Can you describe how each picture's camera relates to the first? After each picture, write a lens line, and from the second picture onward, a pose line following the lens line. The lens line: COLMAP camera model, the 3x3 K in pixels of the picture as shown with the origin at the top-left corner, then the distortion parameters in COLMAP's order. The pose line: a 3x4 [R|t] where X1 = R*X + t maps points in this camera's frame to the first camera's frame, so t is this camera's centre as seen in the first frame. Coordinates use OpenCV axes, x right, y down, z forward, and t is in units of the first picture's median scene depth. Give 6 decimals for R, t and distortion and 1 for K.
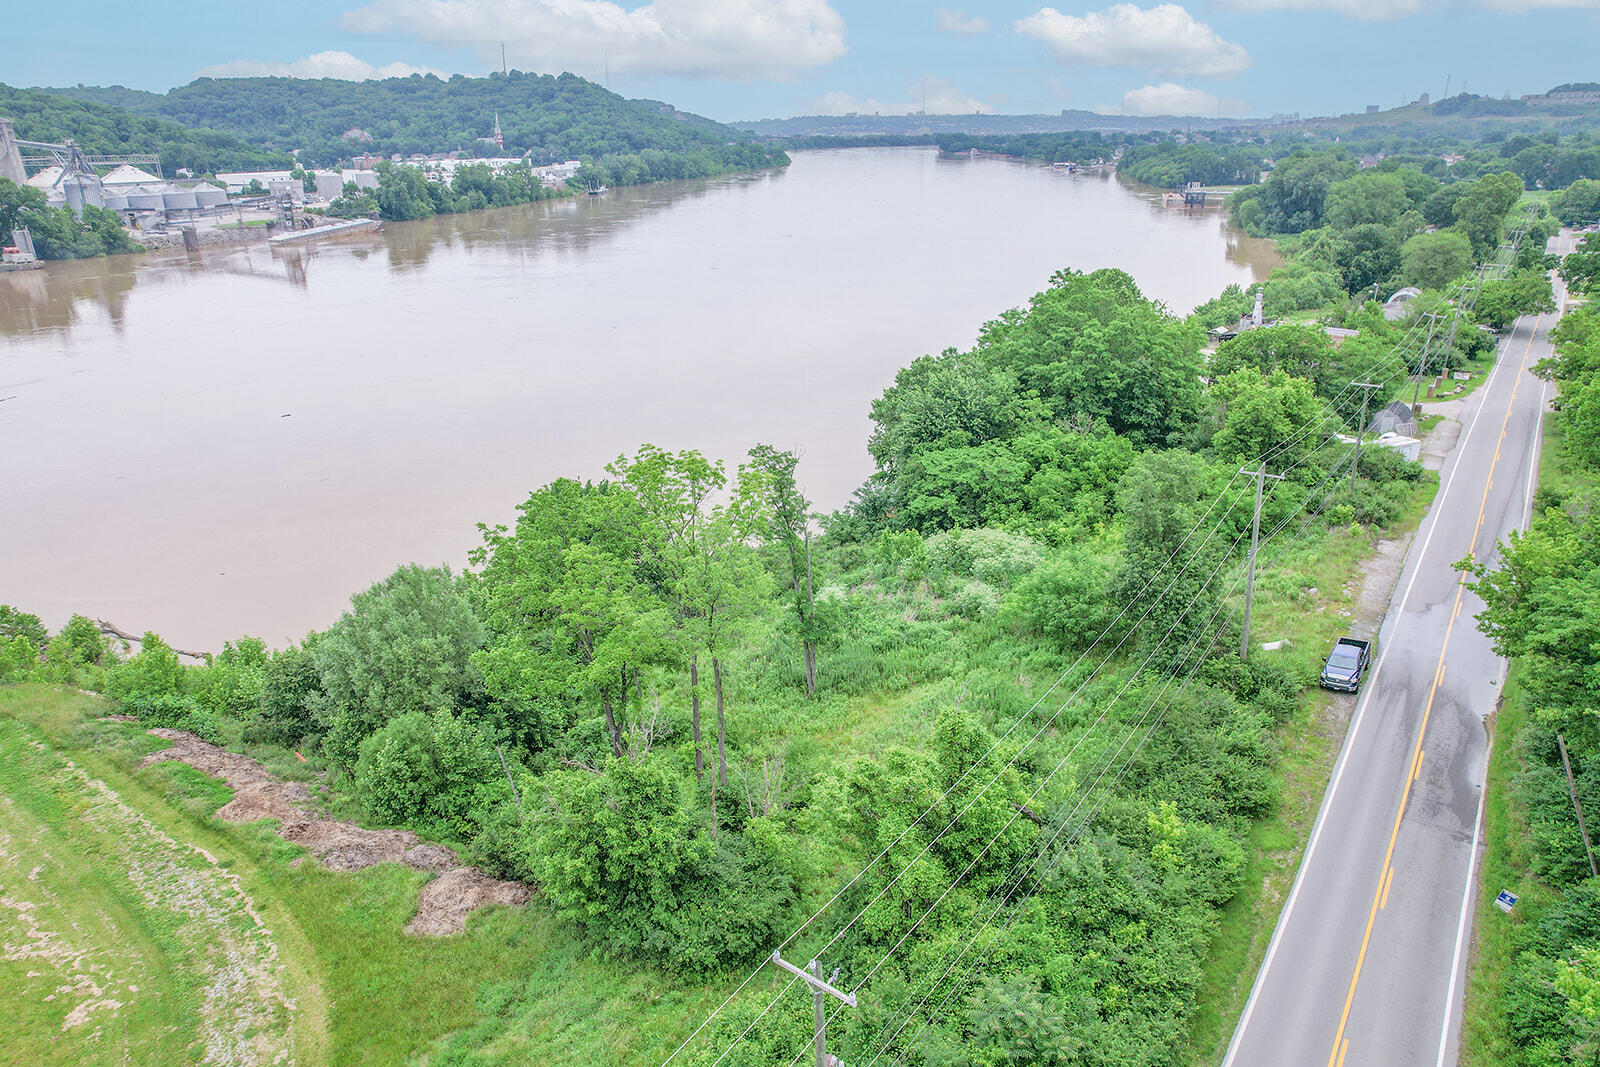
lens RADIAL K [[1024.9, 0, 797.9], [0, 1024.9, 534.9], [0, 0, 1]] dist [-0.071124, 0.064605]
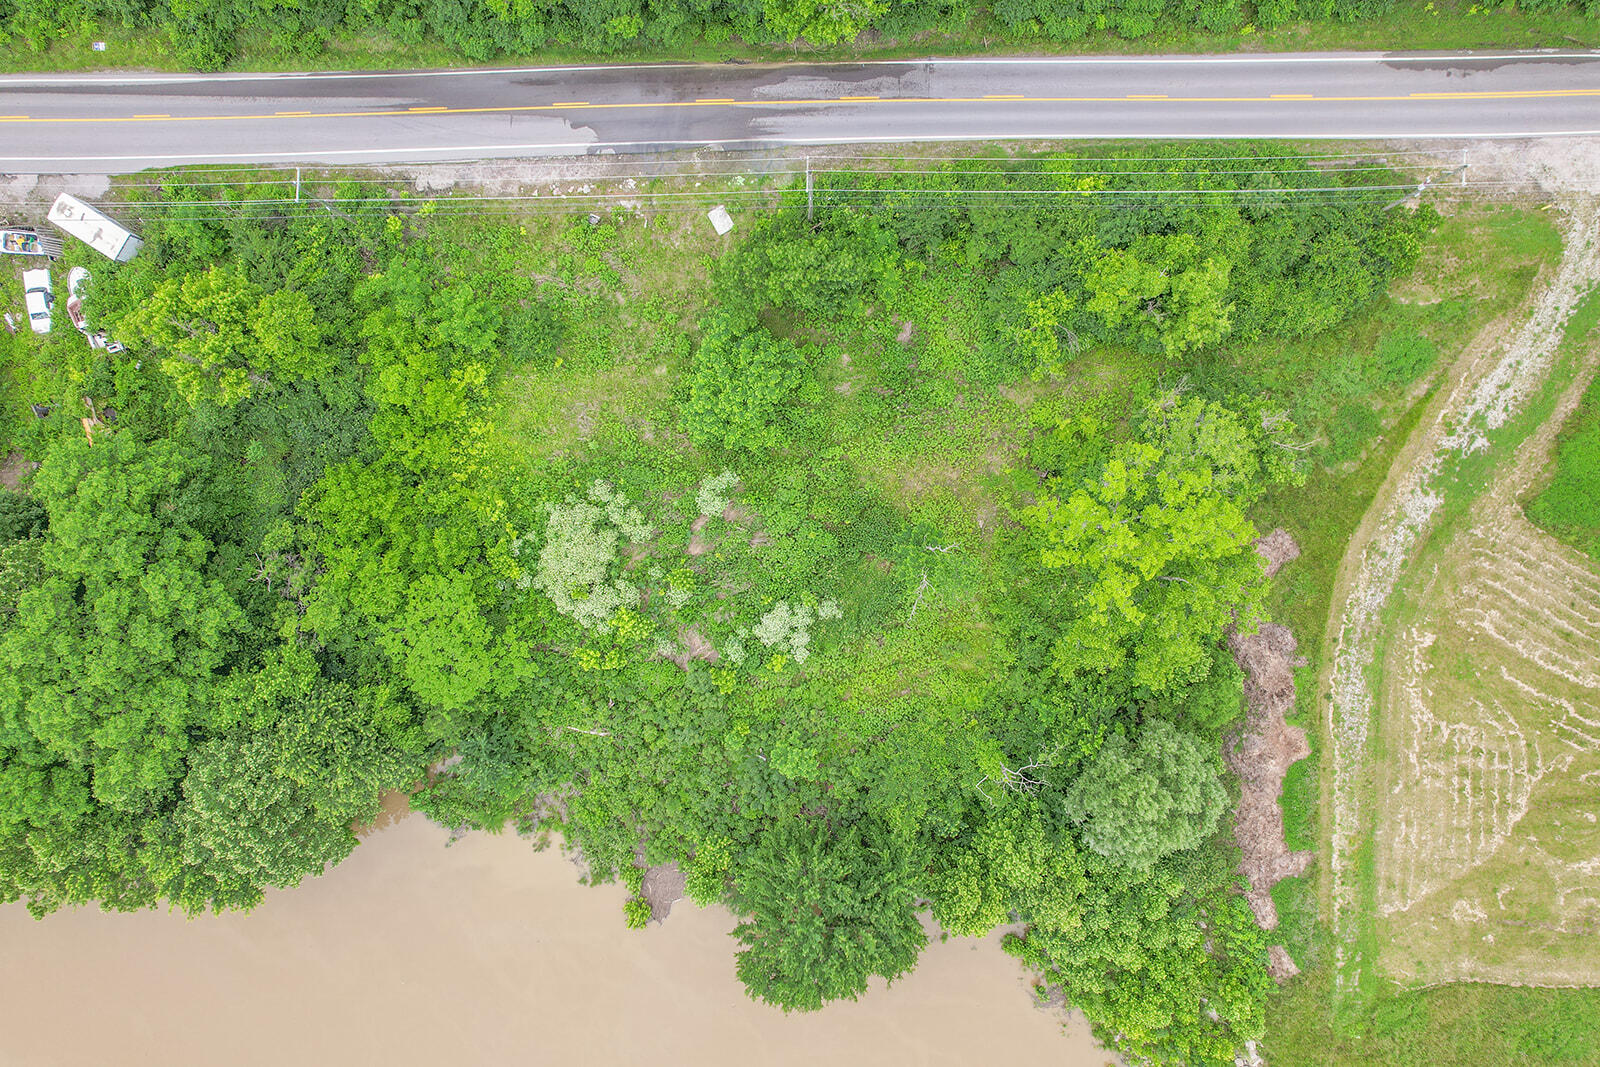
lens RADIAL K [[1024.9, 0, 793.7], [0, 1024.9, 535.3], [0, 0, 1]] dist [-0.071124, 0.064605]
pose [[-0.595494, -0.803030, 0.023006, 0.010838], [0.309711, -0.203057, 0.928895, -0.134212], [-0.741259, 0.560277, 0.369627, 0.086393]]
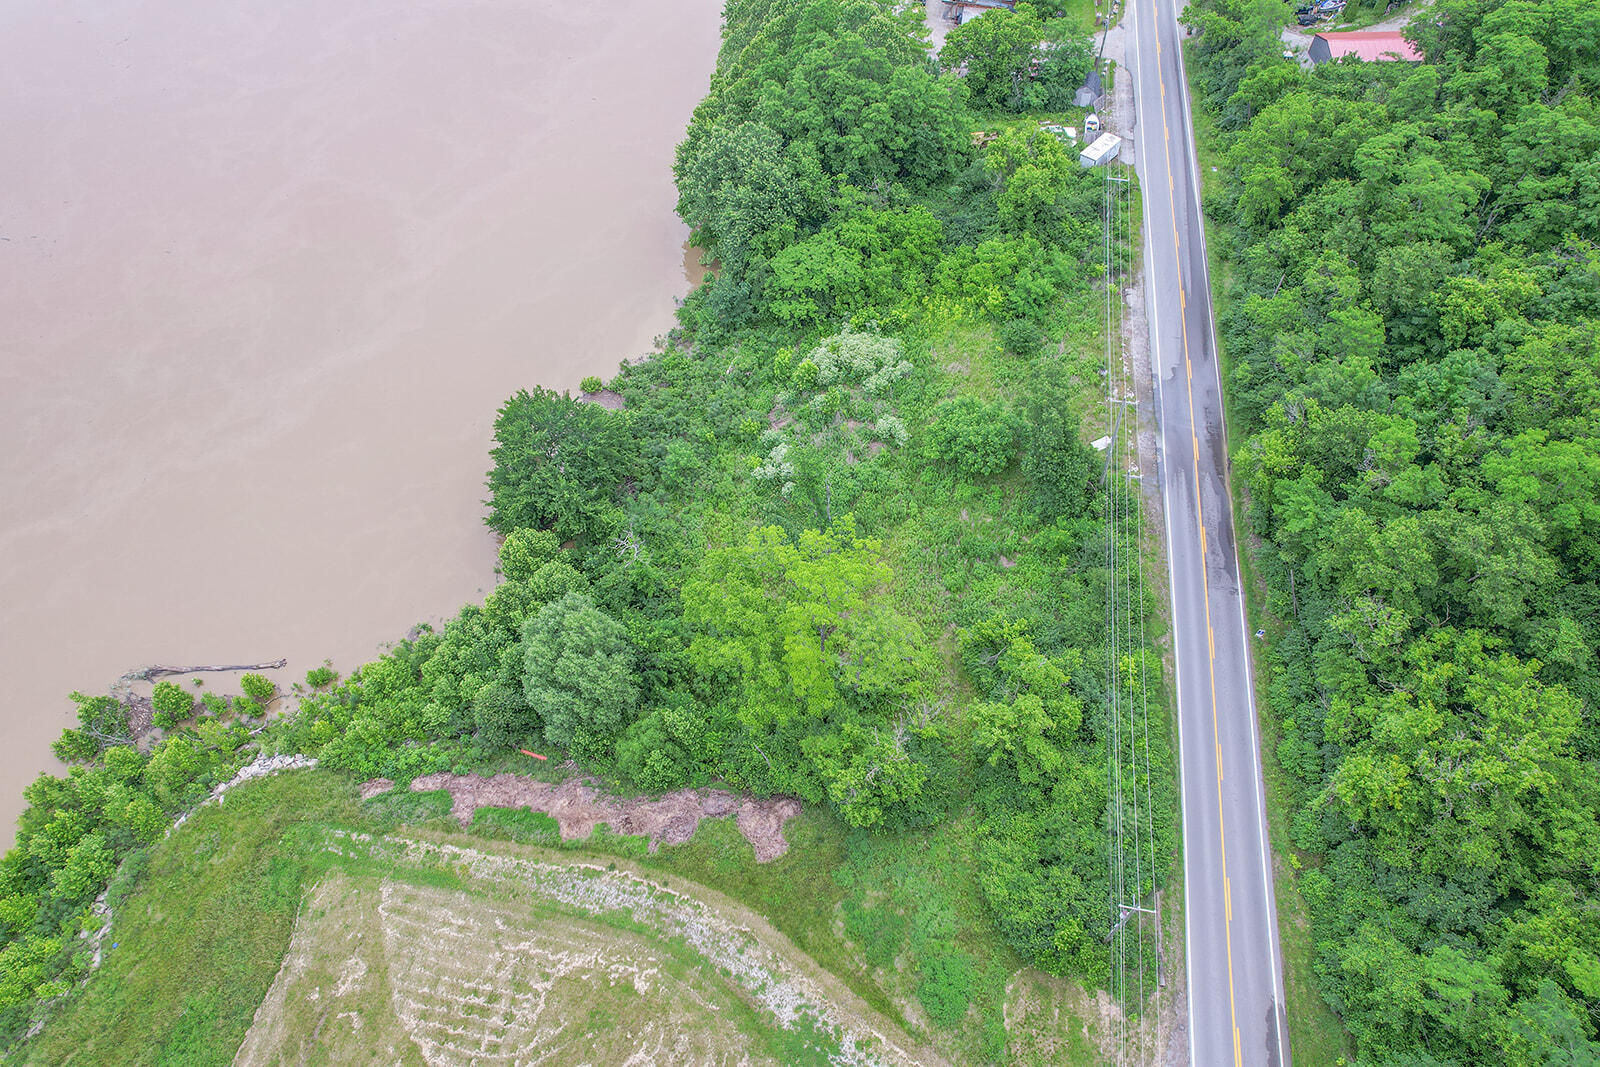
lens RADIAL K [[1026.3, 0, 796.4], [0, 1026.3, 528.9], [0, 0, 1]] dist [-0.075109, 0.066406]
pose [[0.895326, -0.361275, 0.260523, -0.051539], [0.164137, 0.811351, 0.561043, -0.093210], [-0.414066, -0.459555, 0.785722, -0.013544]]
